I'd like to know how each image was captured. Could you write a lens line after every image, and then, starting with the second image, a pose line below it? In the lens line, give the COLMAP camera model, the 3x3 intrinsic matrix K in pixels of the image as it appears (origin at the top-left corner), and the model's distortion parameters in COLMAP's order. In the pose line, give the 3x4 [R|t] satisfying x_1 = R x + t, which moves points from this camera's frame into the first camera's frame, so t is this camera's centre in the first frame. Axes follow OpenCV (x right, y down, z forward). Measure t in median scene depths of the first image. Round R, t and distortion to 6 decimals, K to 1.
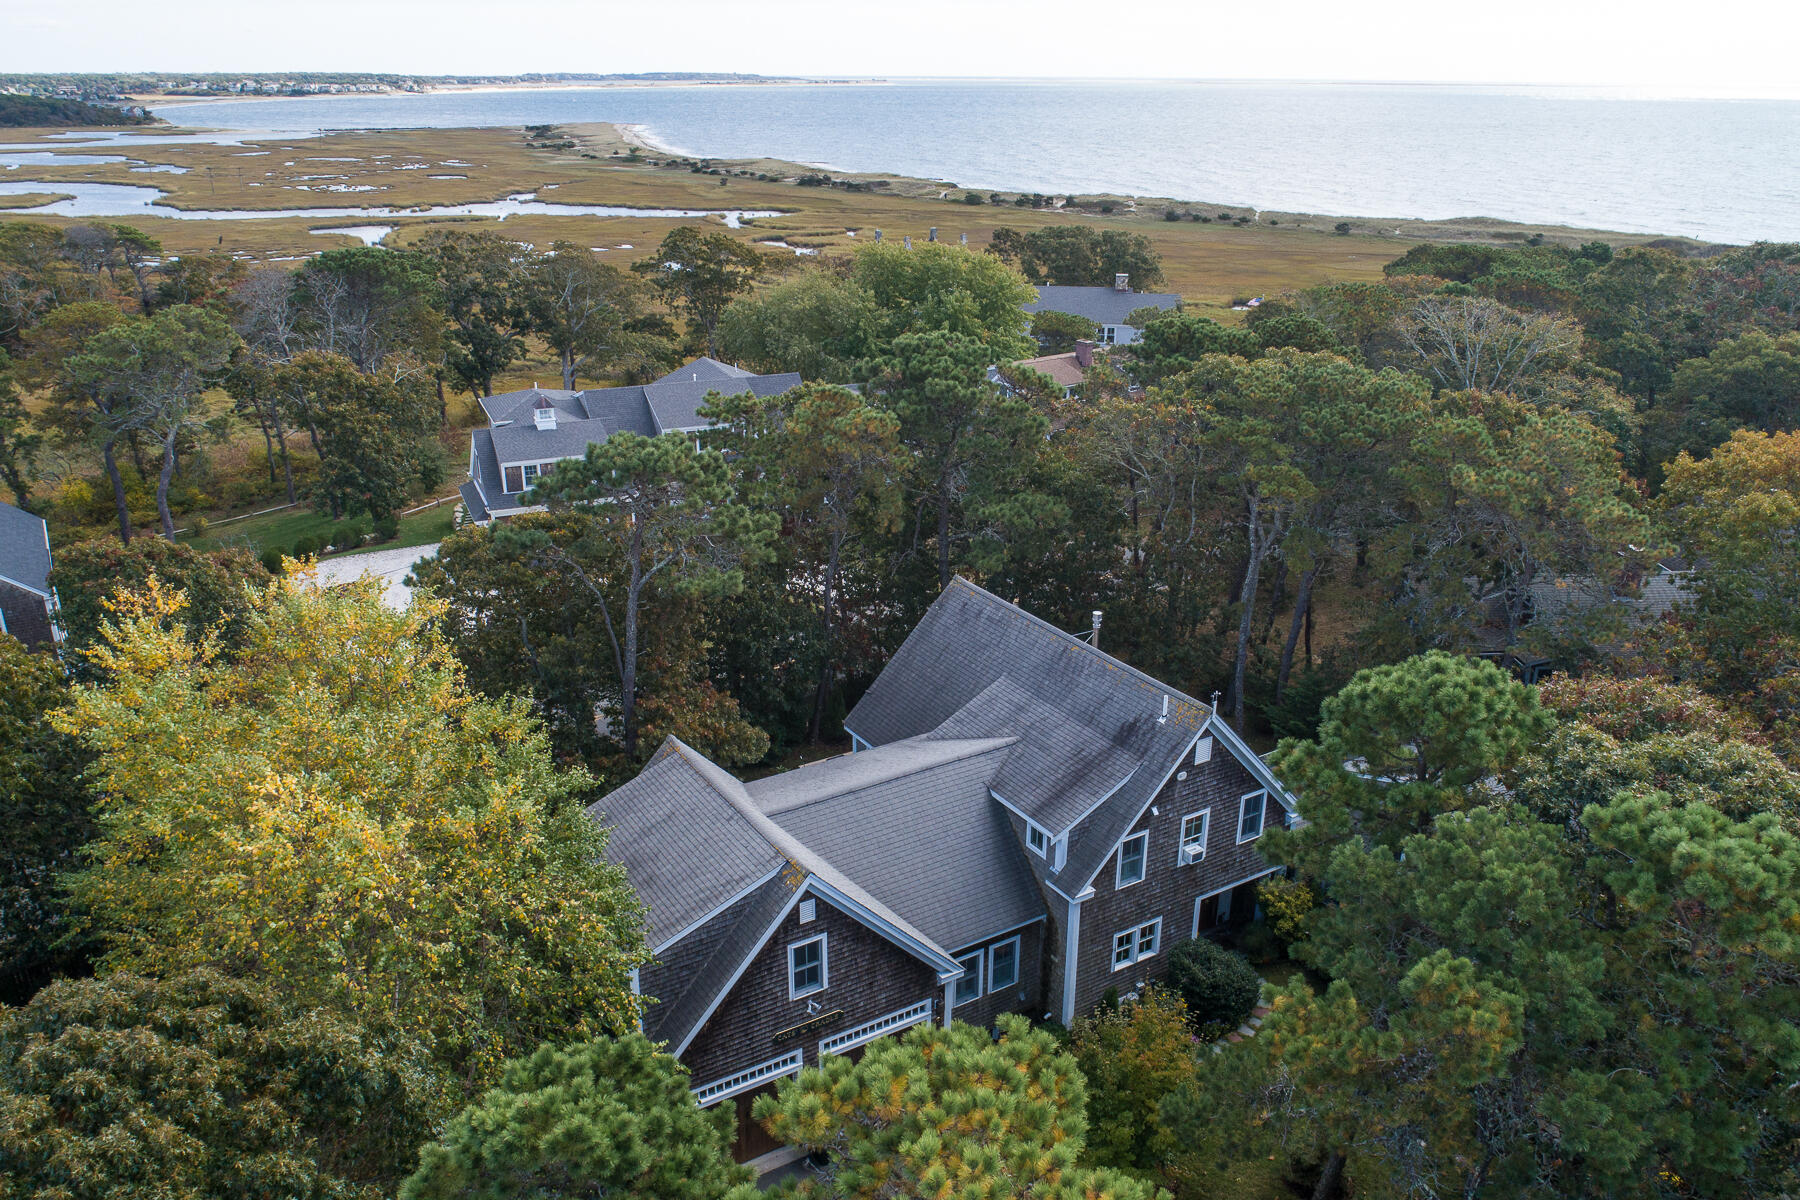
lens RADIAL K [[1367.7, 0, 896.6], [0, 1367.7, 619.1], [0, 0, 1]] dist [-0.026363, 0.016245]
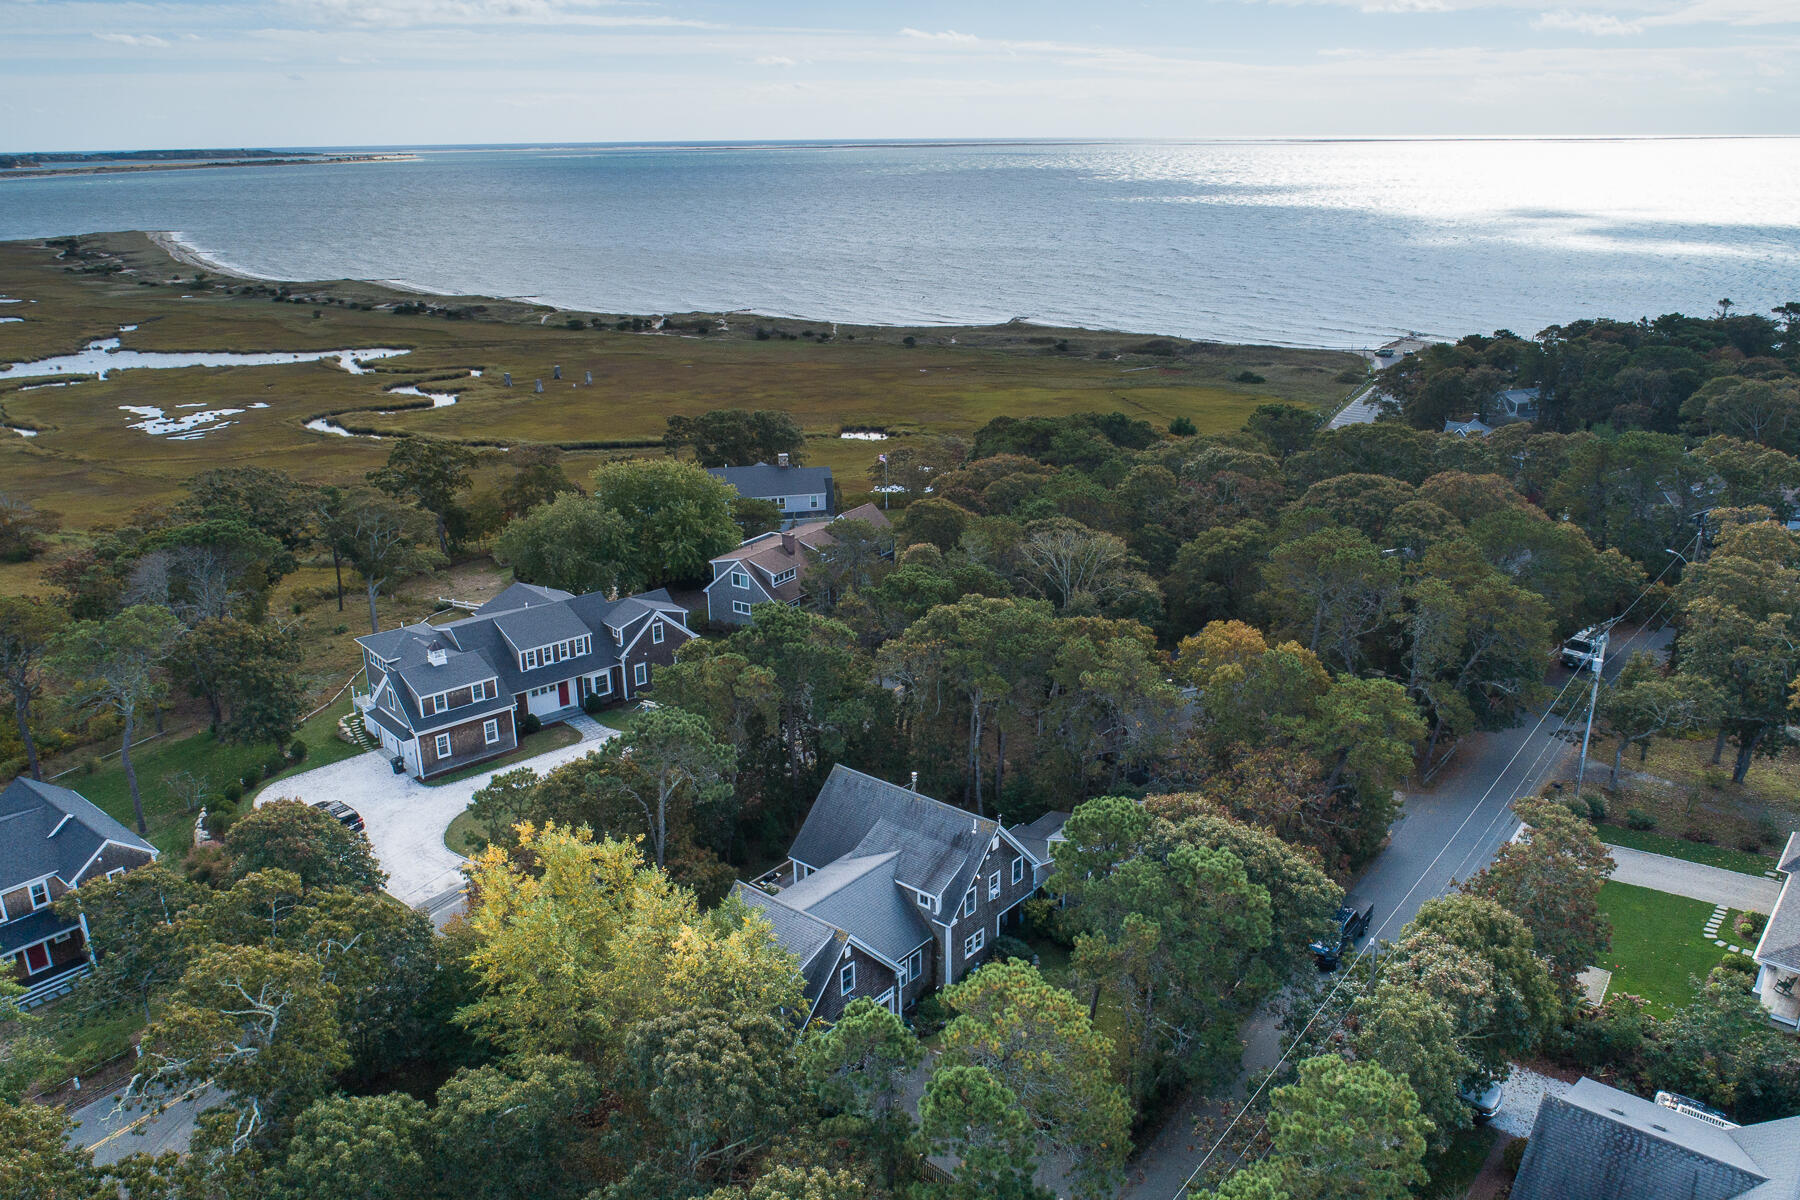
lens RADIAL K [[1367.7, 0, 883.1], [0, 1367.7, 616.7], [0, 0, 1]] dist [-0.026363, 0.016245]
pose [[0.951828, -0.117554, 0.283205, -0.357027], [0.129732, 0.991245, -0.024568, -0.159166], [-0.277838, 0.060125, 0.958745, -0.706553]]
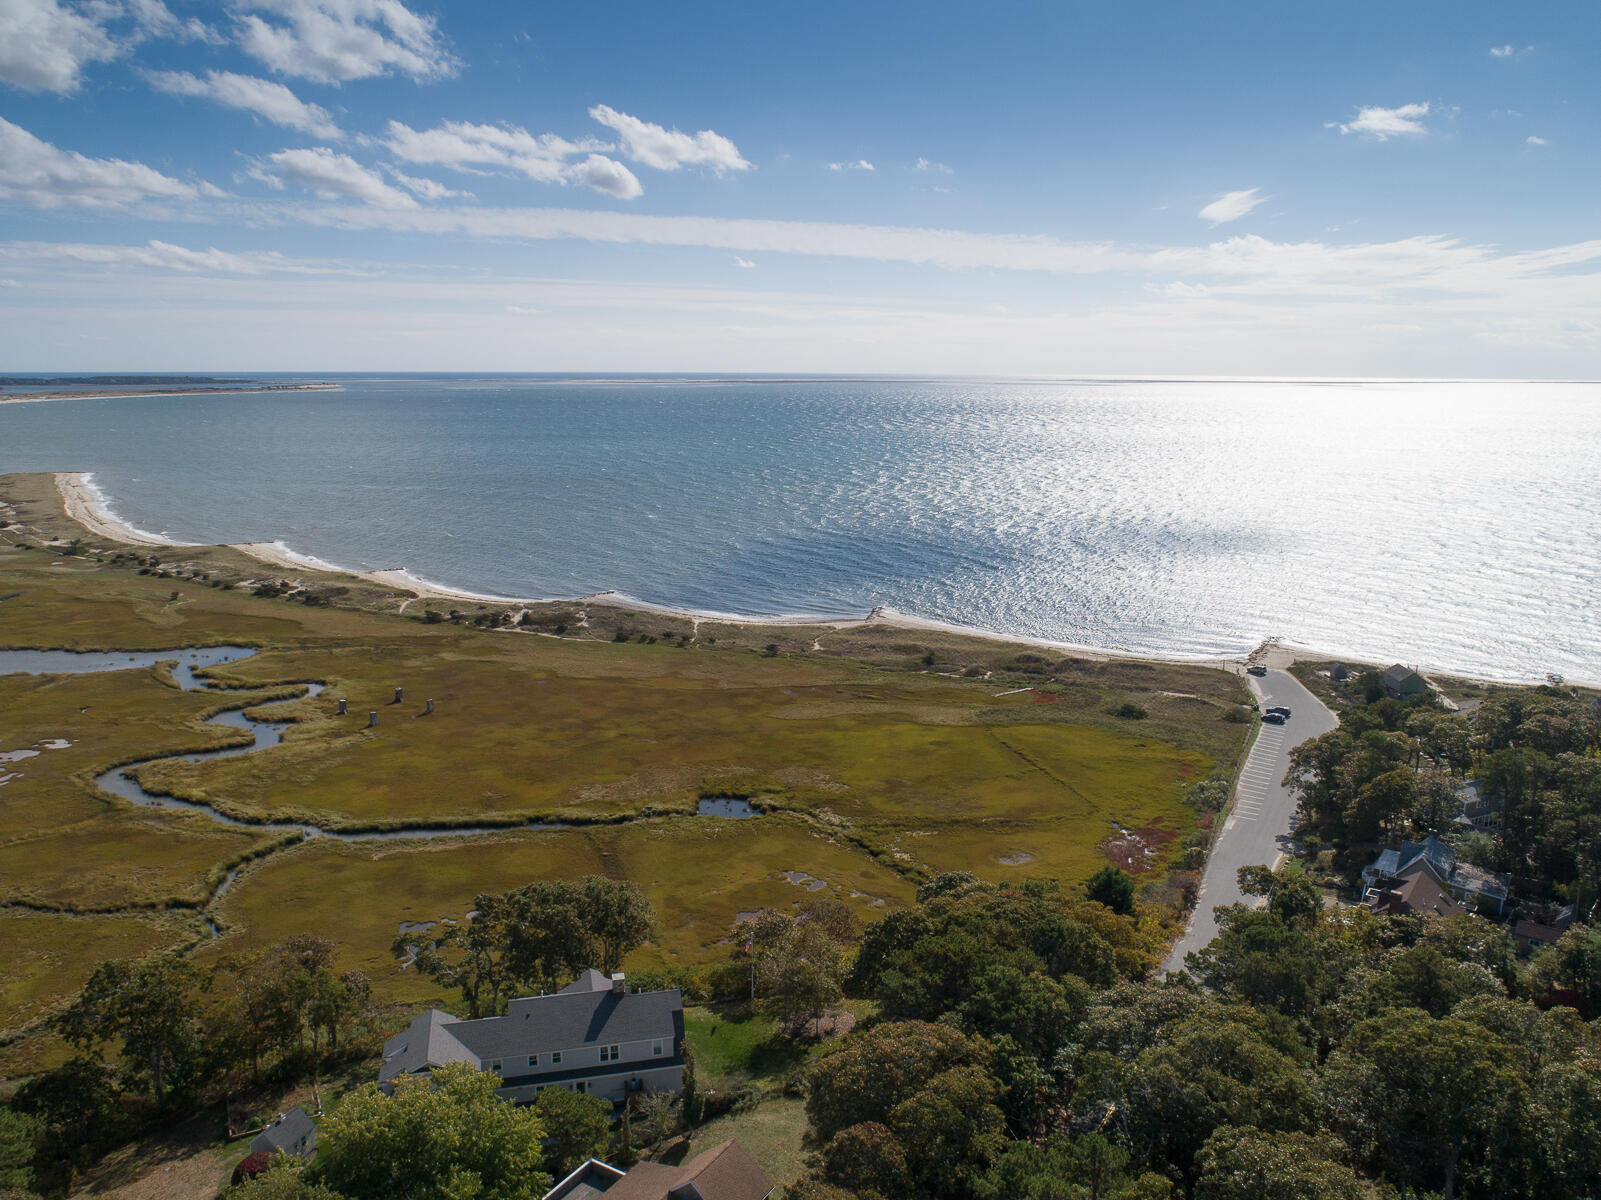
lens RADIAL K [[1199.0, 0, 796.6], [0, 1199.0, 597.7], [0, 0, 1]] dist [-0.013595, 0.000113]
pose [[0.937431, -0.070421, 0.340976, 0.033187], [0.134717, 0.976415, -0.168717, -0.991888], [-0.321053, 0.204096, 0.924808, 0.306341]]
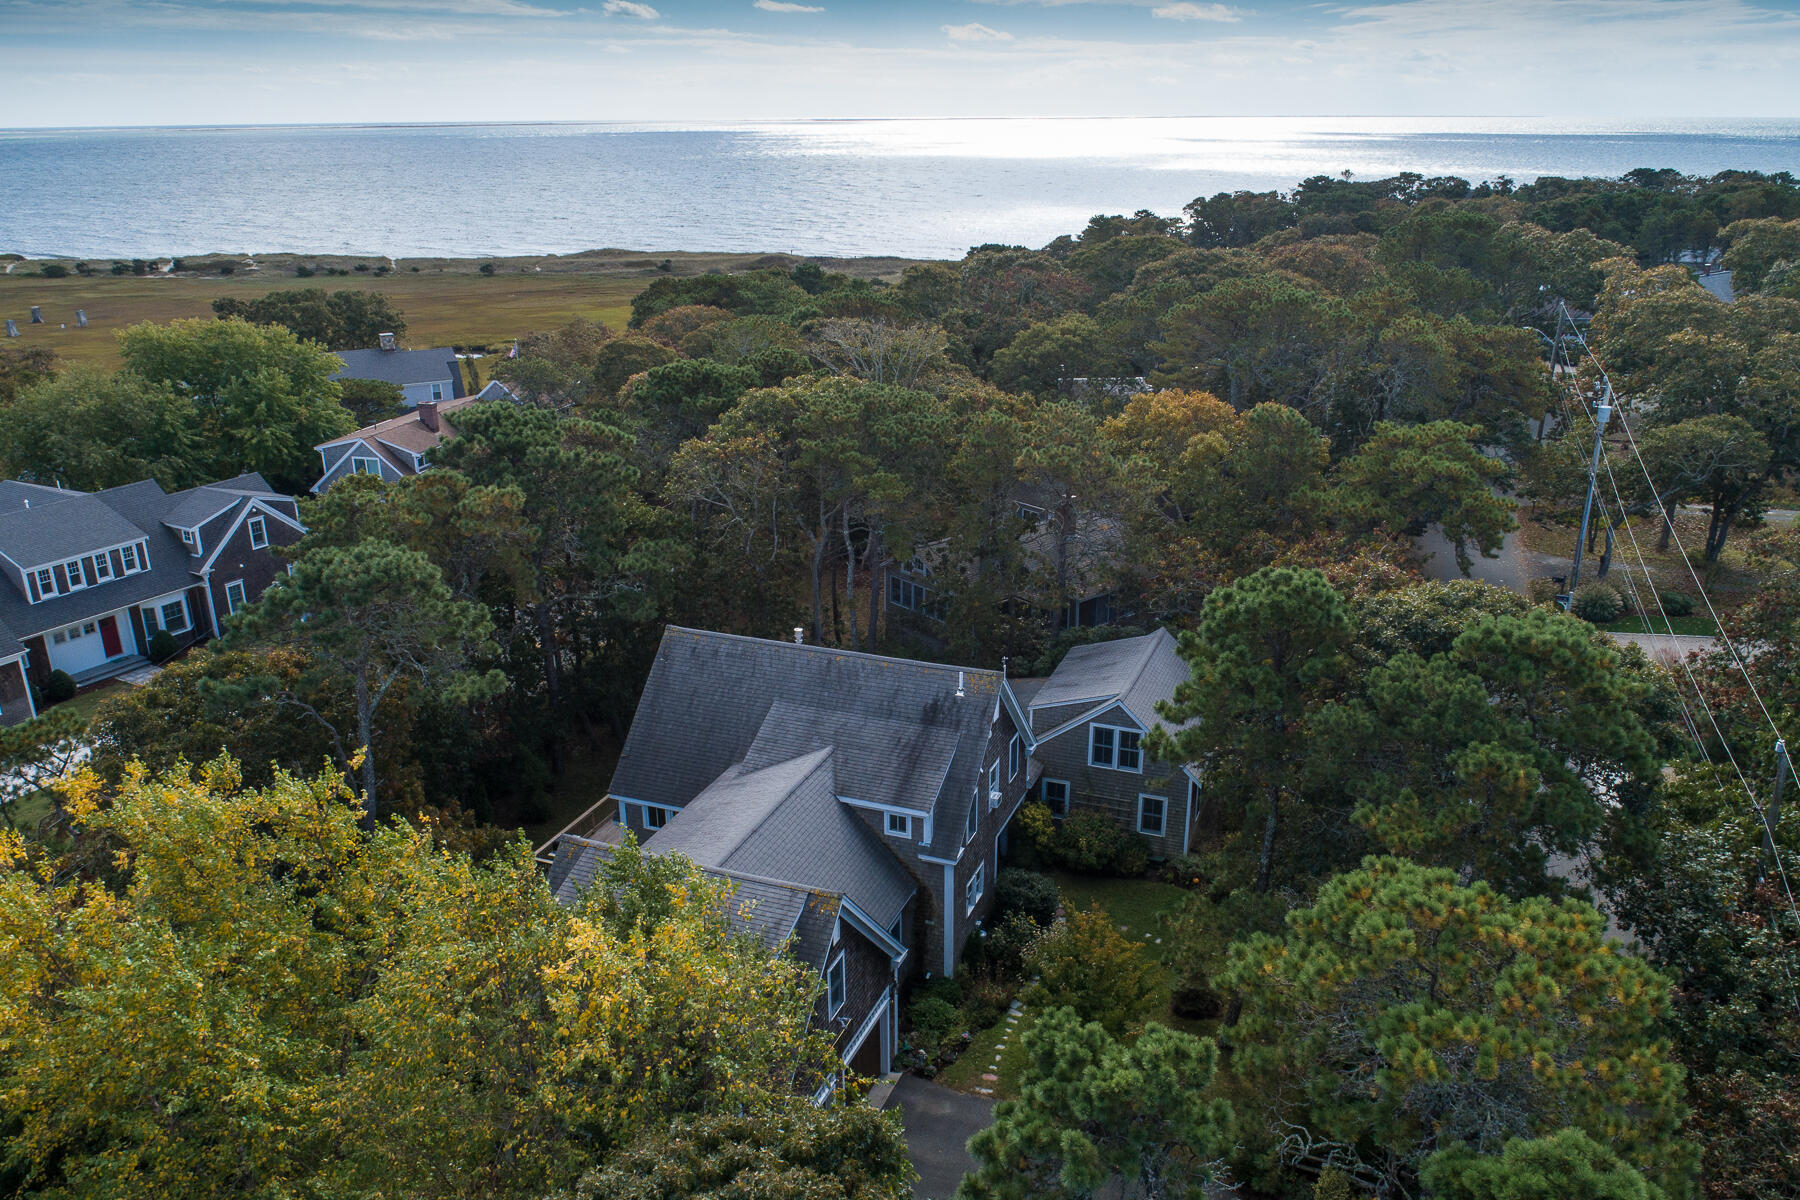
lens RADIAL K [[1367.7, 0, 880.0], [0, 1367.7, 647.2], [0, 0, 1]] dist [-0.026363, 0.016245]
pose [[0.806588, -0.226634, 0.545942, -0.364238], [0.231471, 0.970923, 0.061073, -0.038522], [-0.543909, 0.077109, 0.835594, 0.046246]]
